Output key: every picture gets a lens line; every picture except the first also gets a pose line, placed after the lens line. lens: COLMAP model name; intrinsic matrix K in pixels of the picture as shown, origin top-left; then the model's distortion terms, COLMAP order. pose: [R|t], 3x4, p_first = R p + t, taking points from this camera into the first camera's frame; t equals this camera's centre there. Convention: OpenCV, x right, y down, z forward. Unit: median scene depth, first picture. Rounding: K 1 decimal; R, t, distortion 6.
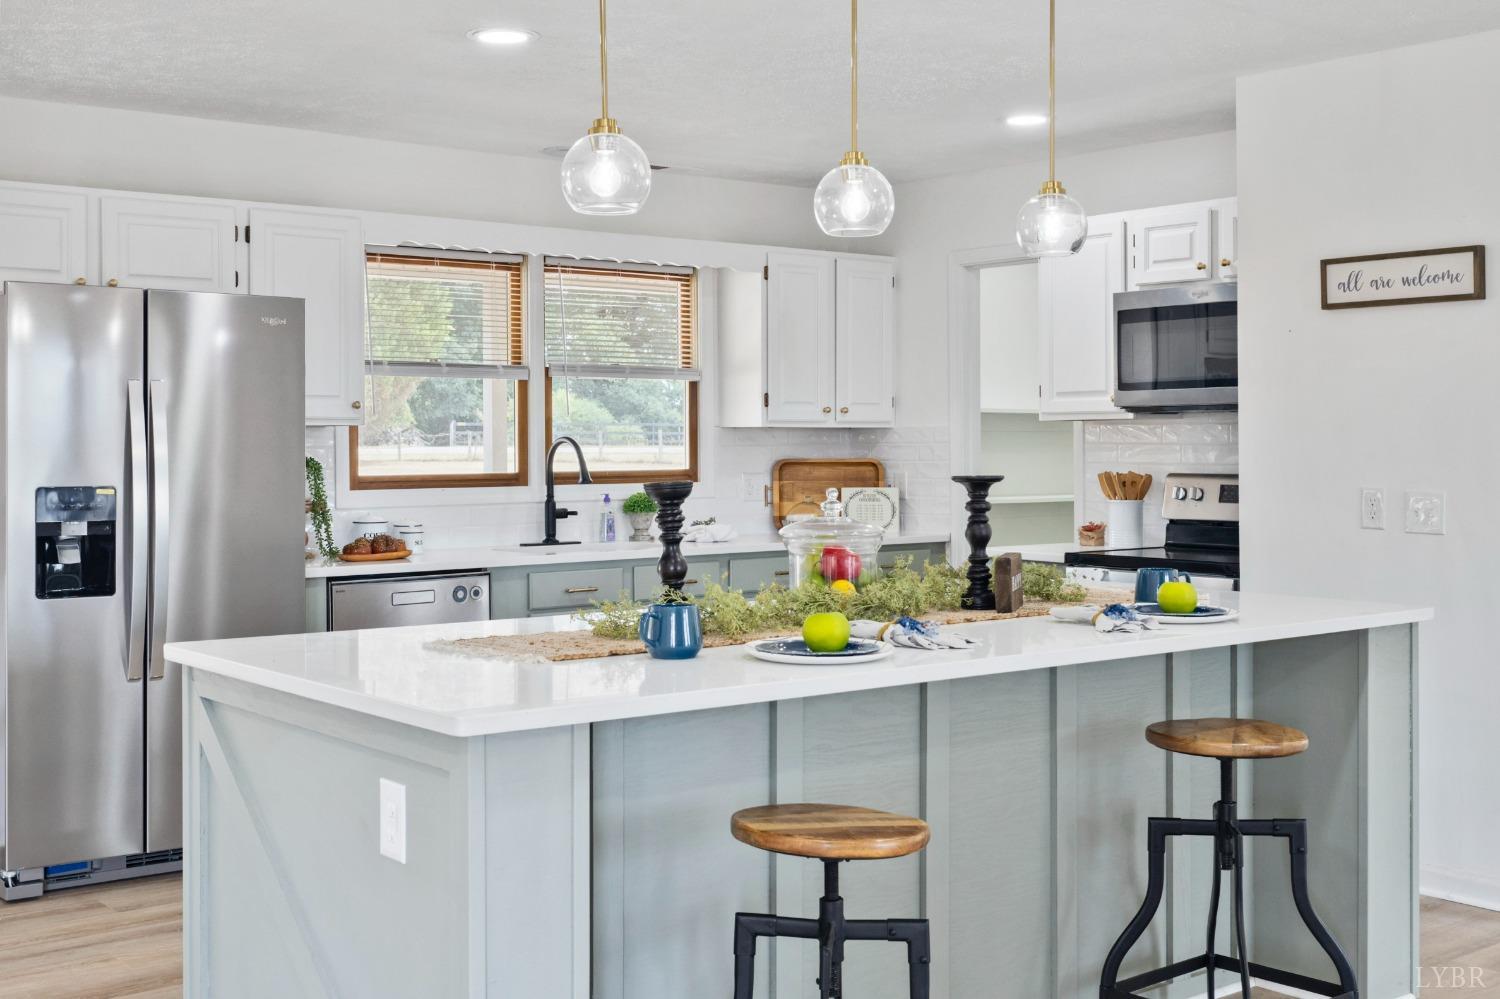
lens RADIAL K [[1757.8, 0, 743.4], [0, 1757.8, 451.6], [0, 0, 1]] dist [-0.007901, 0.000000]
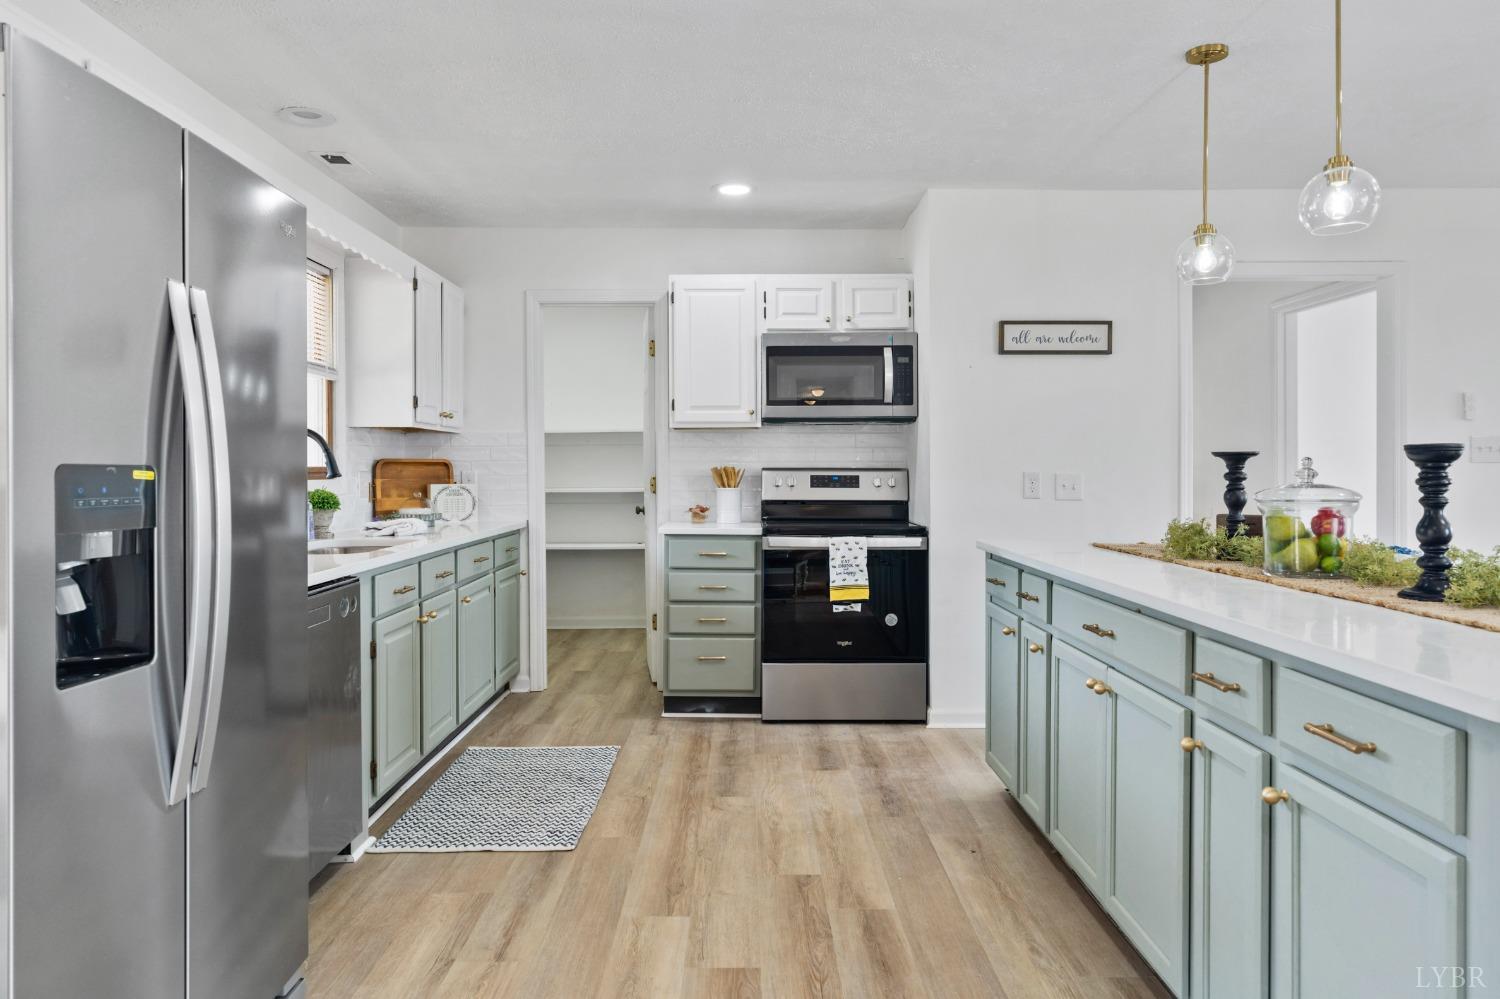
lens RADIAL K [[1005.7, 0, 754.7], [0, 1005.7, 474.1], [0, 0, 1]] dist [0.005058, 0.000158]
pose [[0.618975, -0.000397, 0.785411, -0.378619], [0.002424, 0.999996, -0.001405, 0.017891], [-0.785407, 0.002773, 0.618973, 0.502912]]
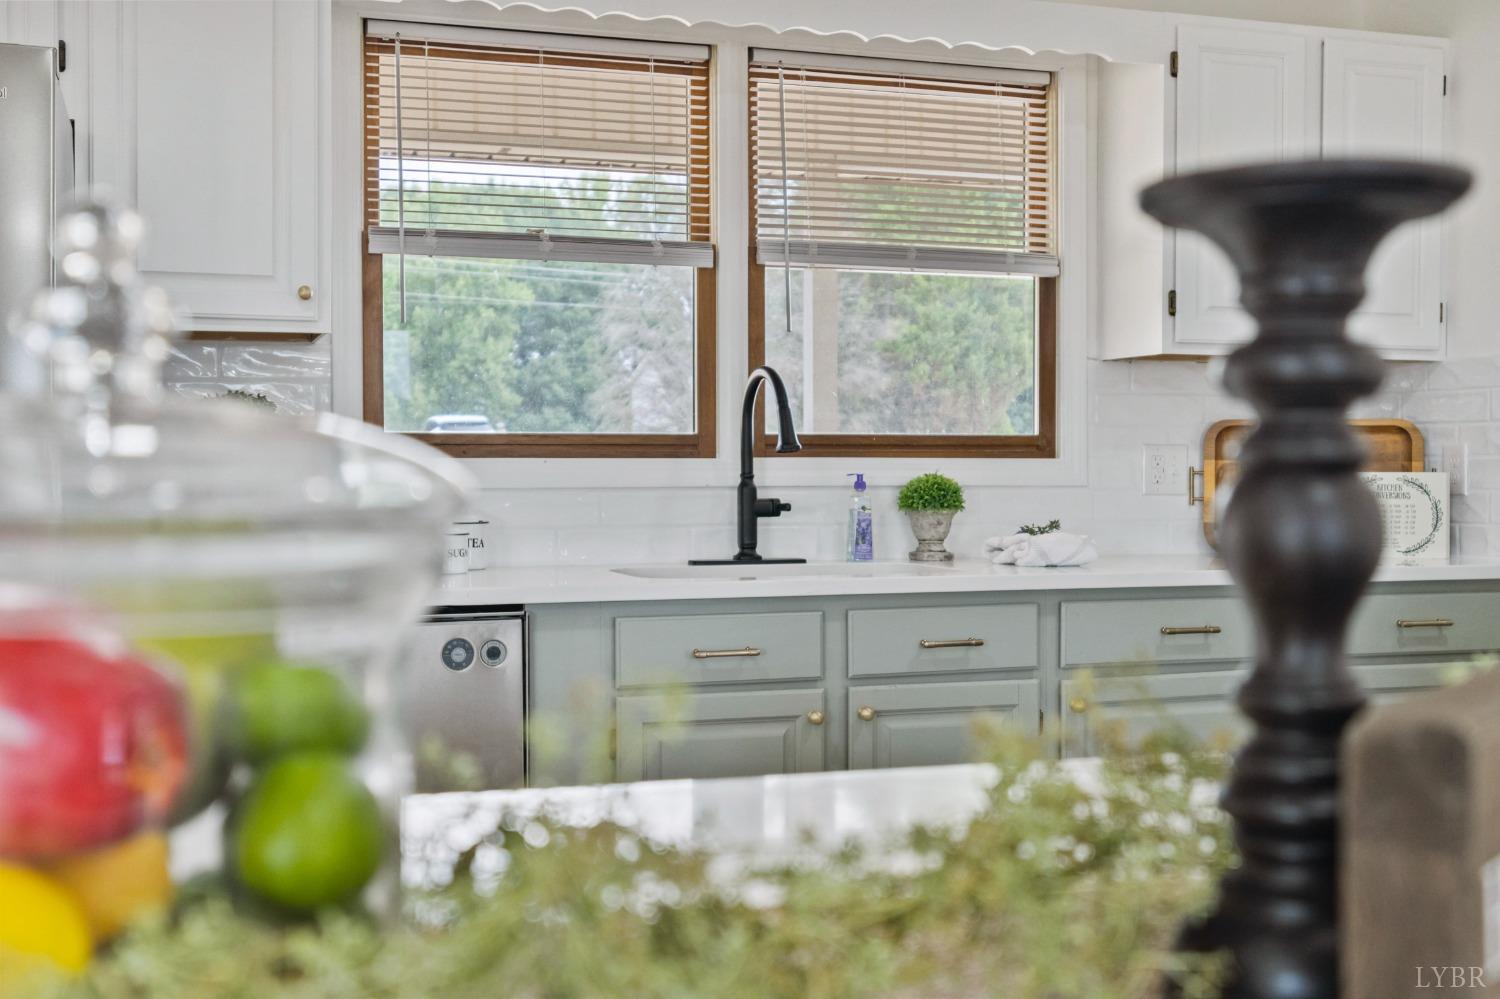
lens RADIAL K [[1757.8, 0, 749.4], [0, 1757.8, 495.9], [0, 0, 1]] dist [-0.007901, 0.000000]
pose [[0.938014, 0.011750, -0.346398, 0.086053], [-0.007126, 0.999868, 0.014621, 0.024632], [0.346524, -0.011246, 0.937974, 0.502927]]
